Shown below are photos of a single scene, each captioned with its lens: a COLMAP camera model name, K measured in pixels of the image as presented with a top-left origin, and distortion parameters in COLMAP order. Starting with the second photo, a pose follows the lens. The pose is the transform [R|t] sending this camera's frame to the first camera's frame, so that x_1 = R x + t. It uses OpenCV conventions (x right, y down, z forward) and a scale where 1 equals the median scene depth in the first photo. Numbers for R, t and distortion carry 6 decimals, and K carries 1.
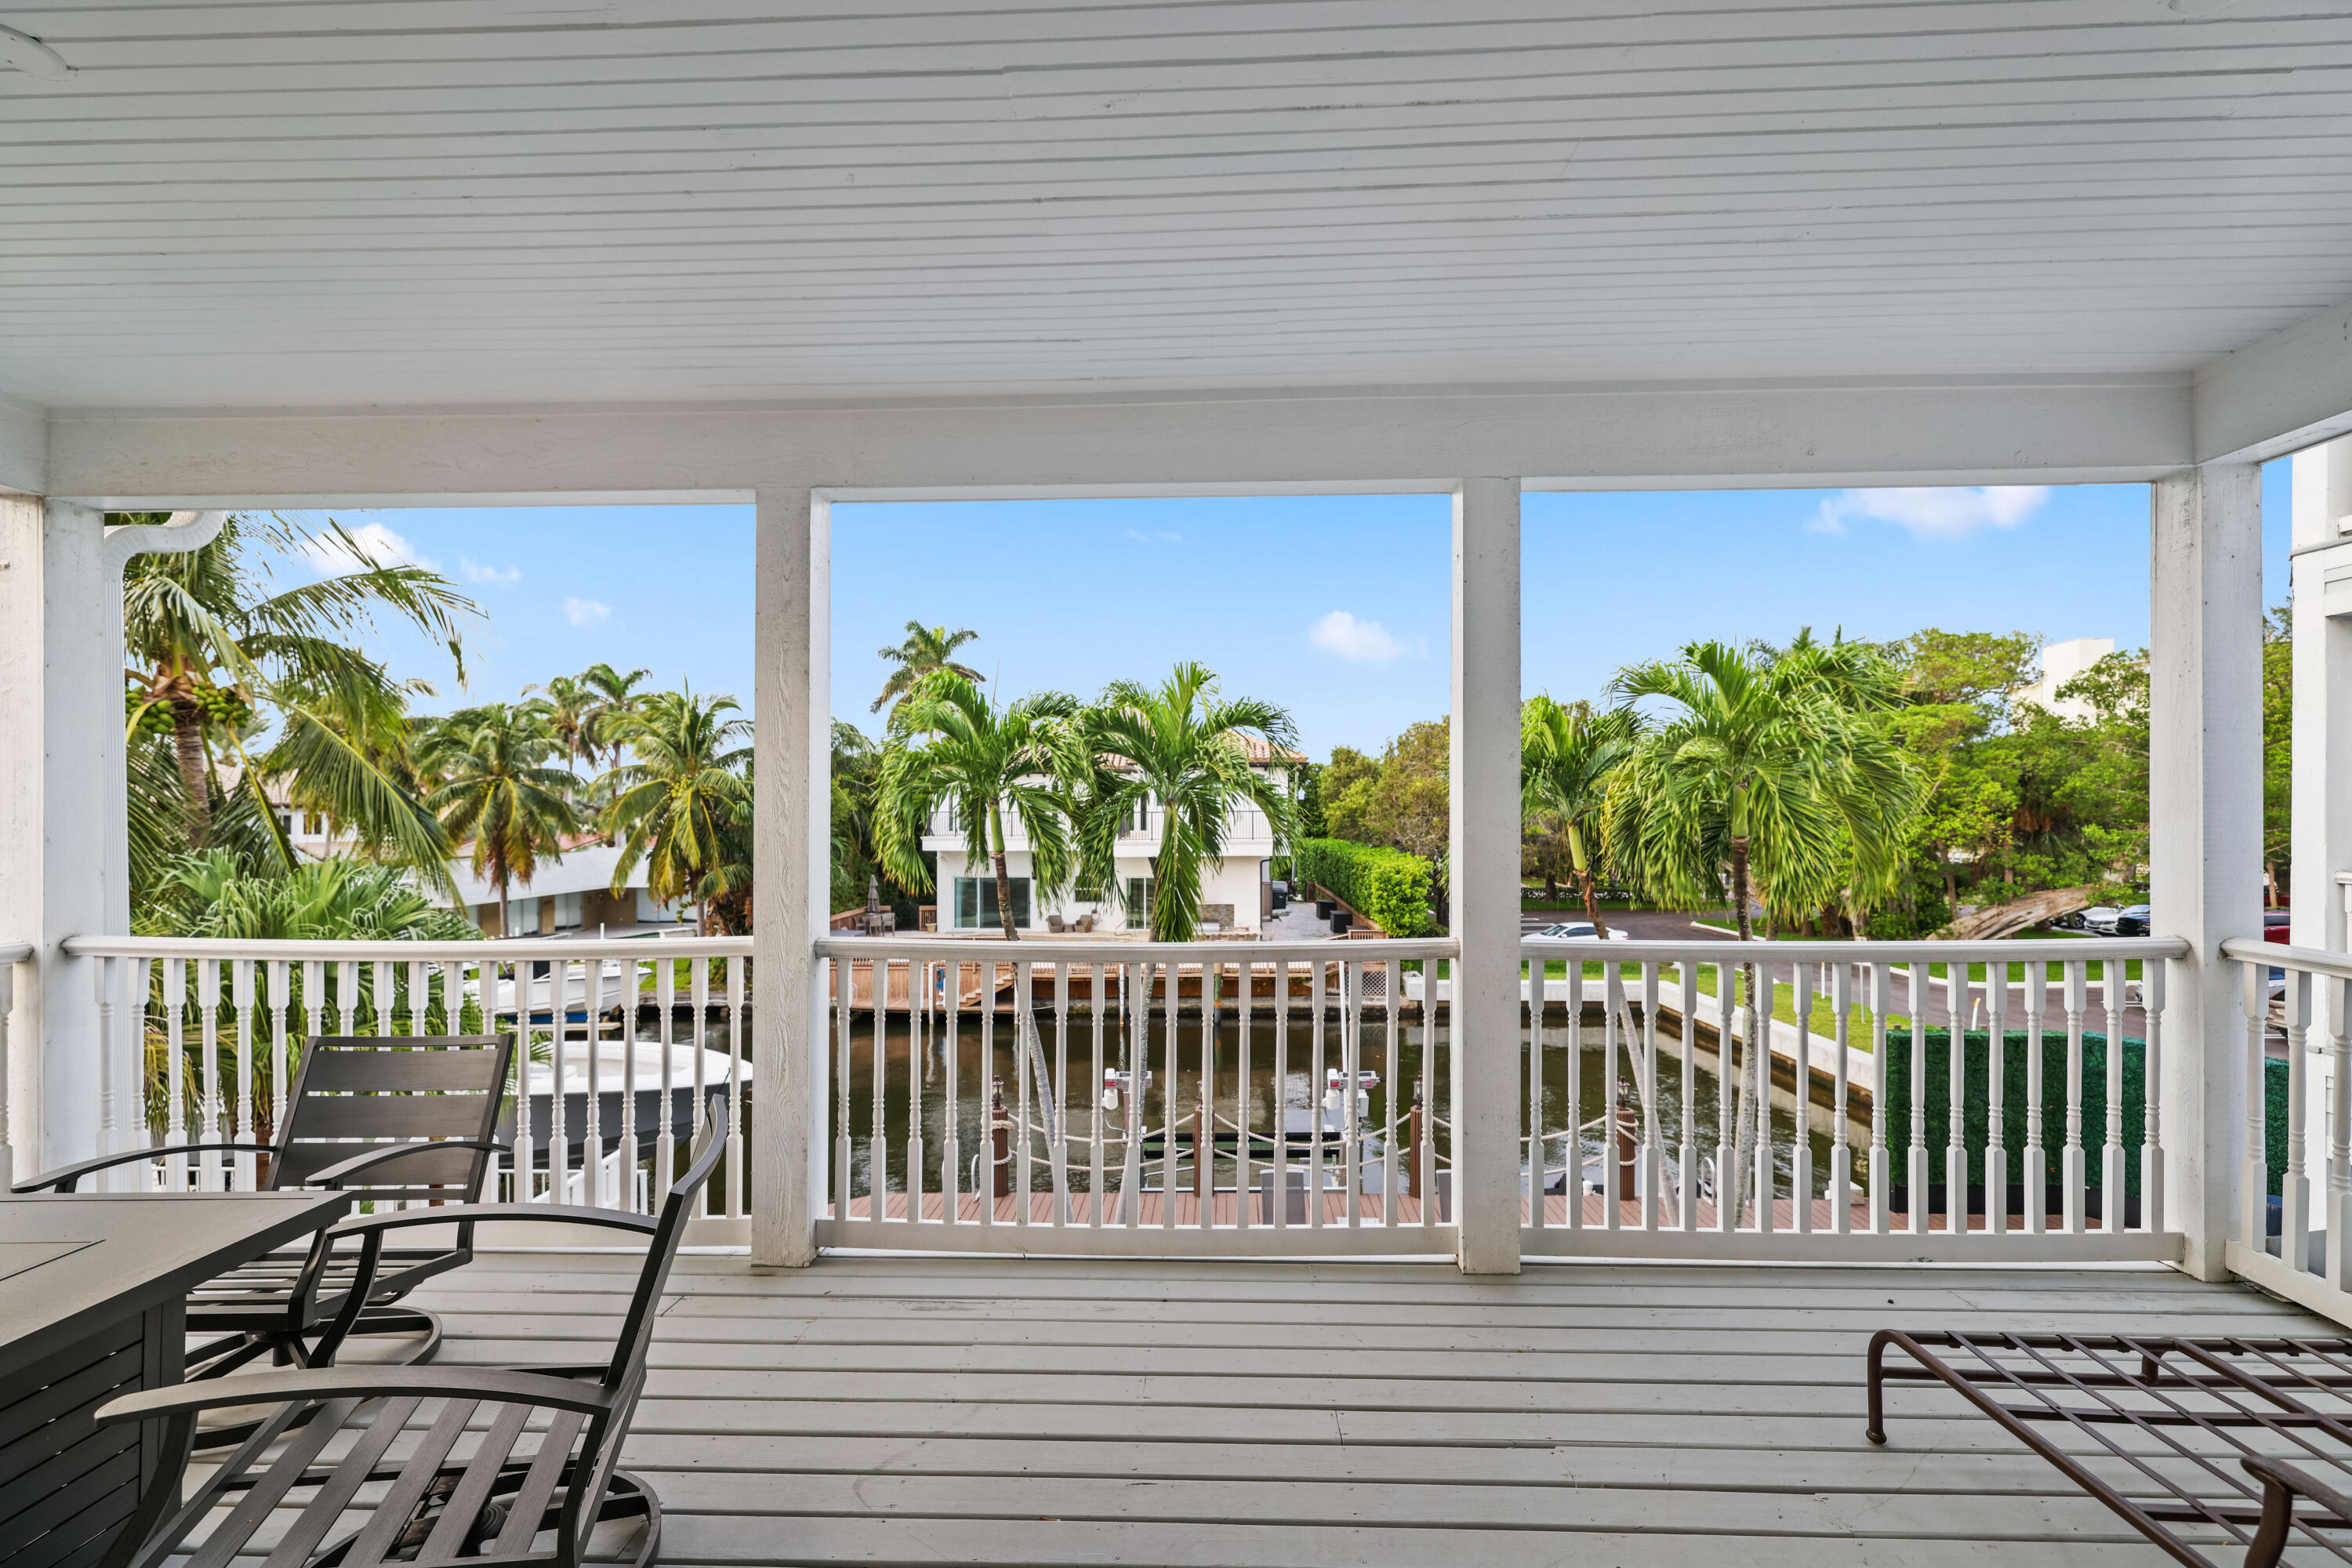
lens RADIAL K [[1009.9, 0, 1185.2], [0, 1009.9, 803.7], [0, 0, 1]] dist [-0.034943, 0.009749]
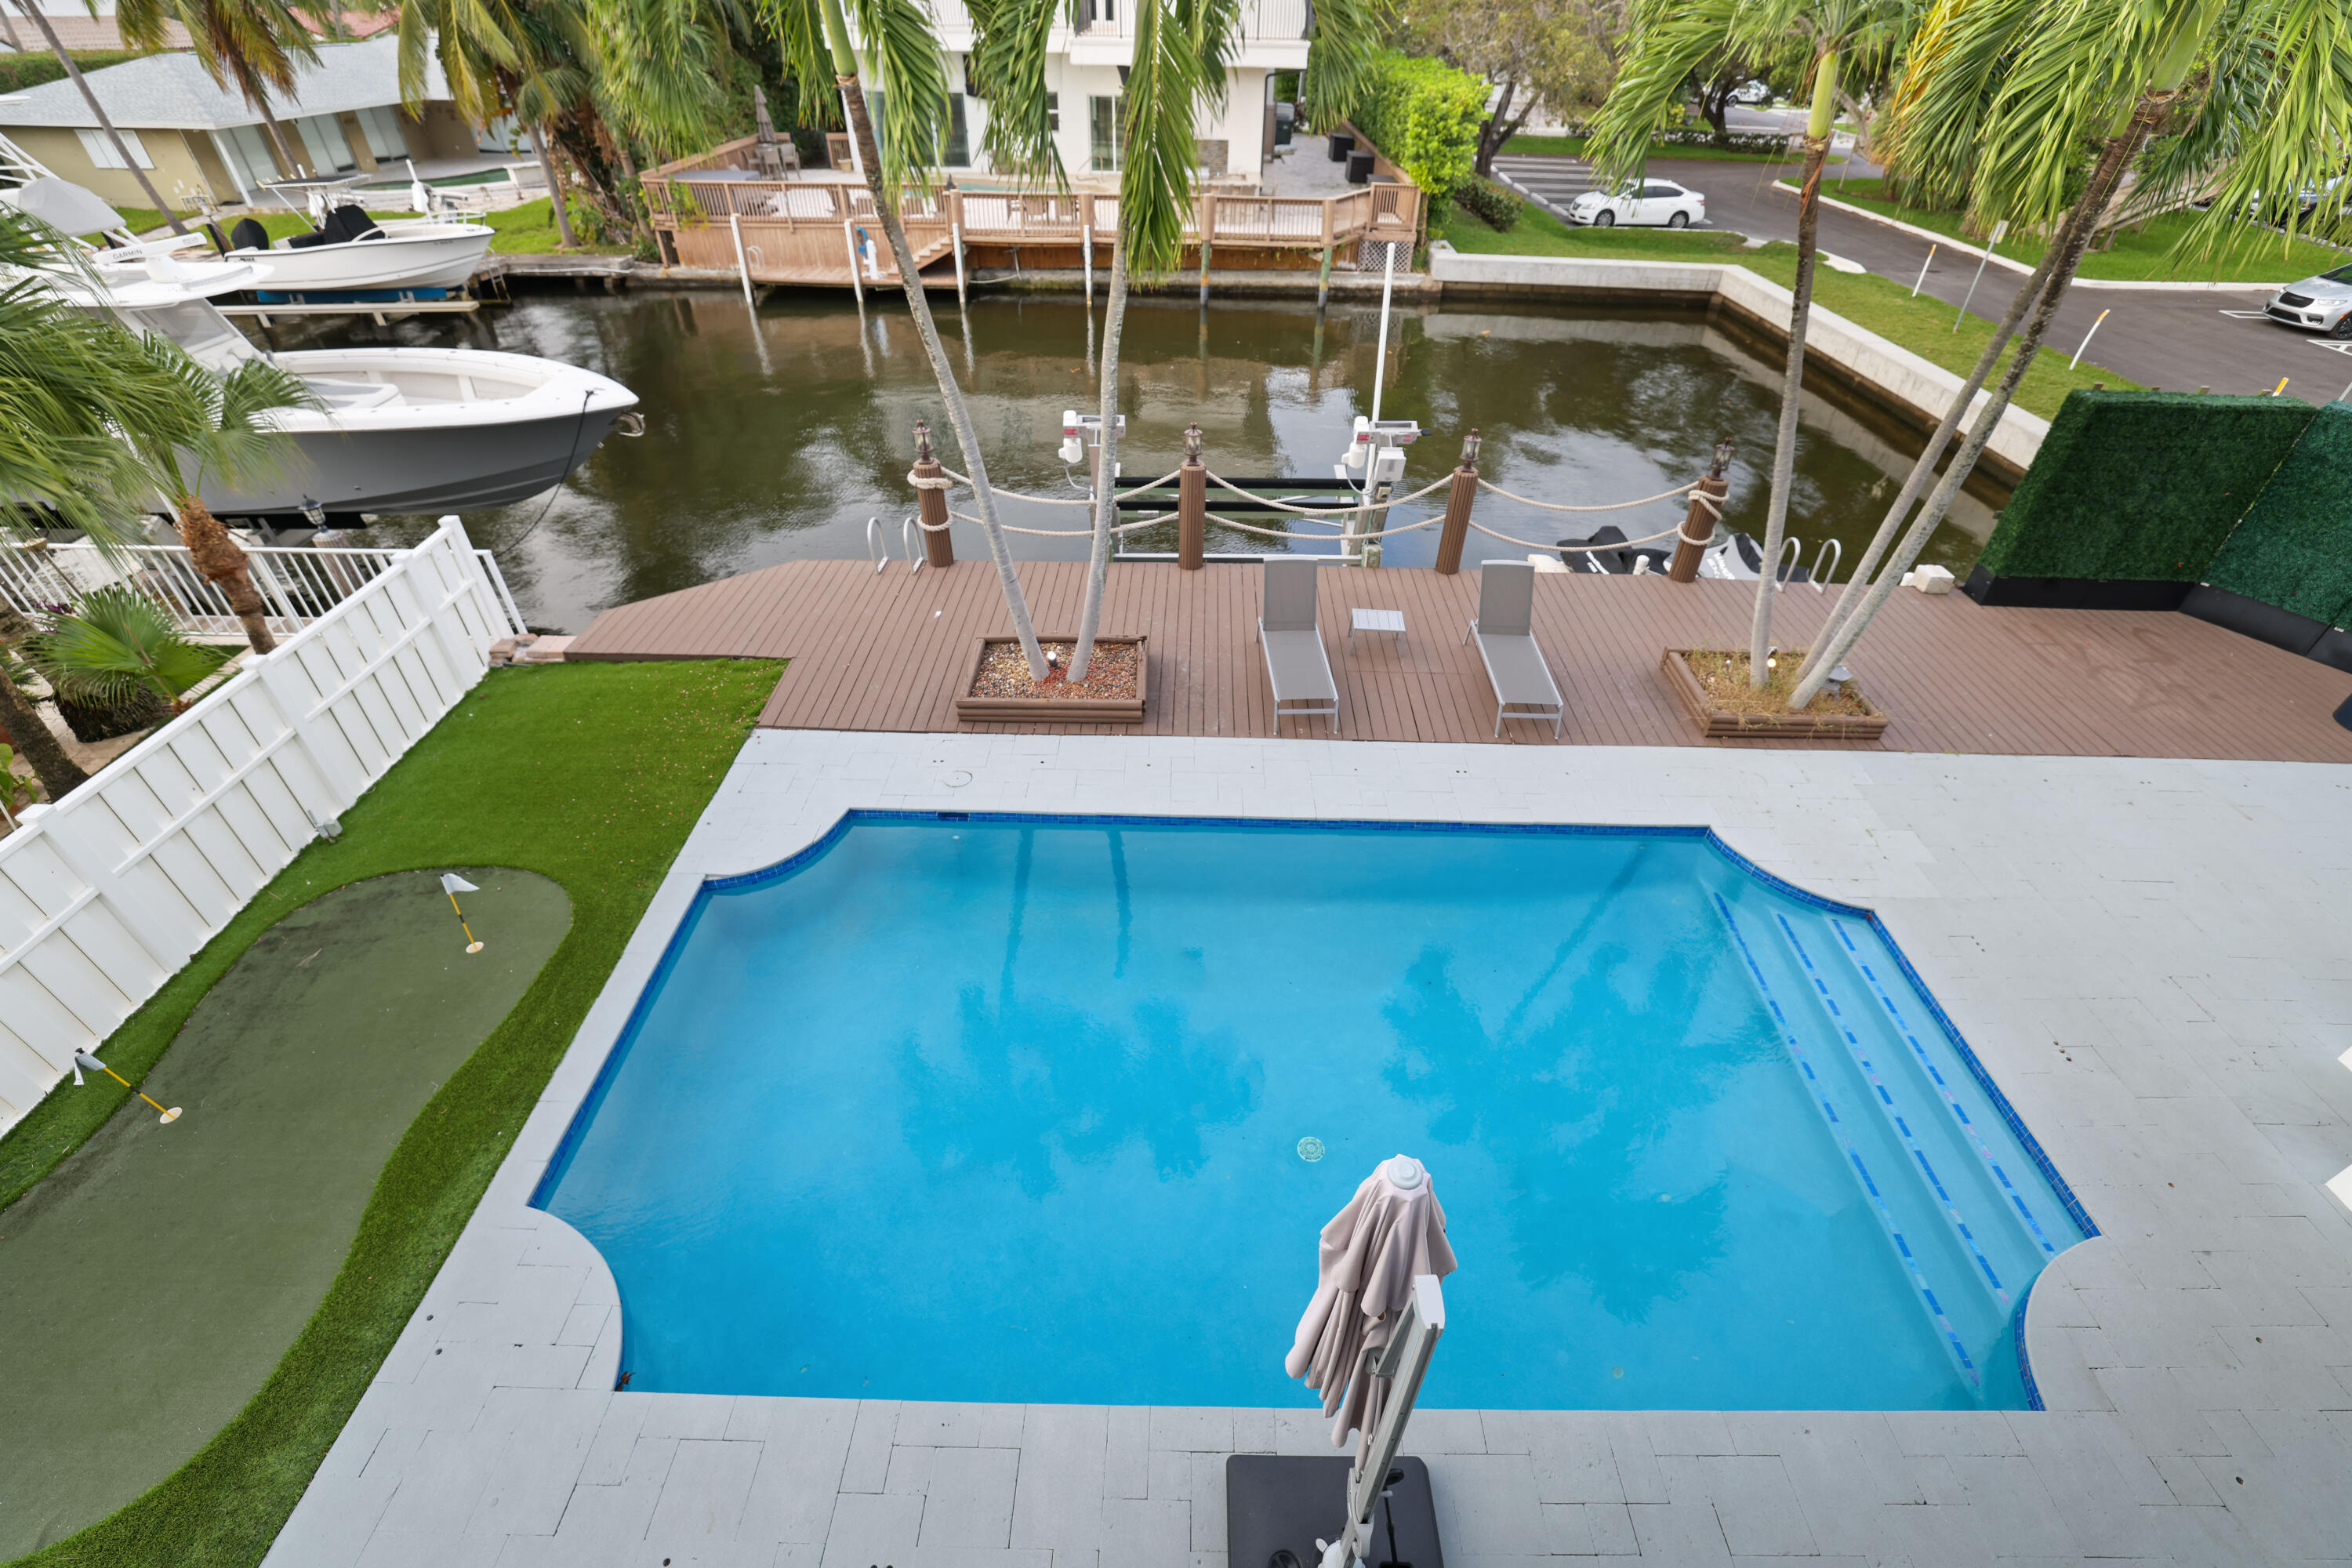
lens RADIAL K [[1009.9, 0, 1194.2], [0, 1009.9, 795.2], [0, 0, 1]] dist [-0.034943, 0.009749]
pose [[0.999459, 0.003159, 0.032730, -0.001449], [-0.023293, 0.770589, 0.636907, 0.000020], [-0.023209, -0.637325, 0.770246, 0.087735]]
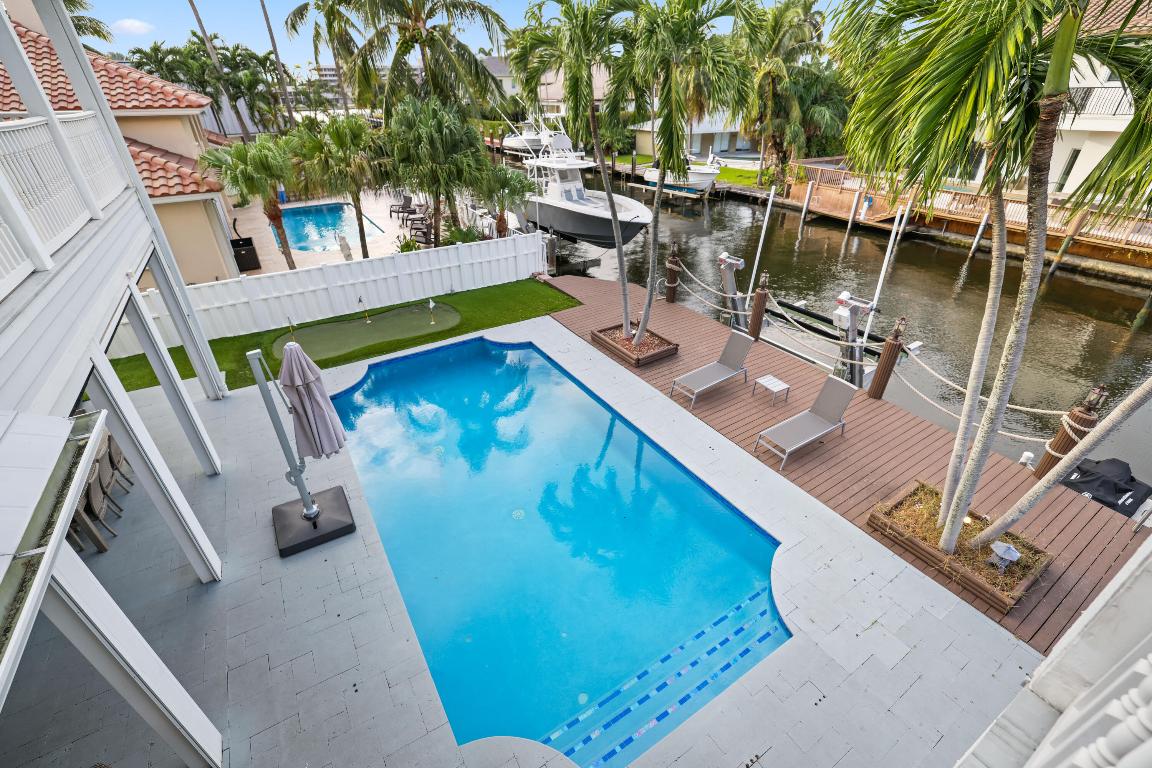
lens RADIAL K [[494.6, 0, 575.3], [0, 494.6, 382.9], [0, 0, 1]] dist [-0.034943, 0.009749]
pose [[0.556792, 0.430851, -0.710176, 0.179994], [0.005344, 0.853087, 0.521742, 0.005976], [0.830635, -0.294297, 0.472689, 0.127753]]
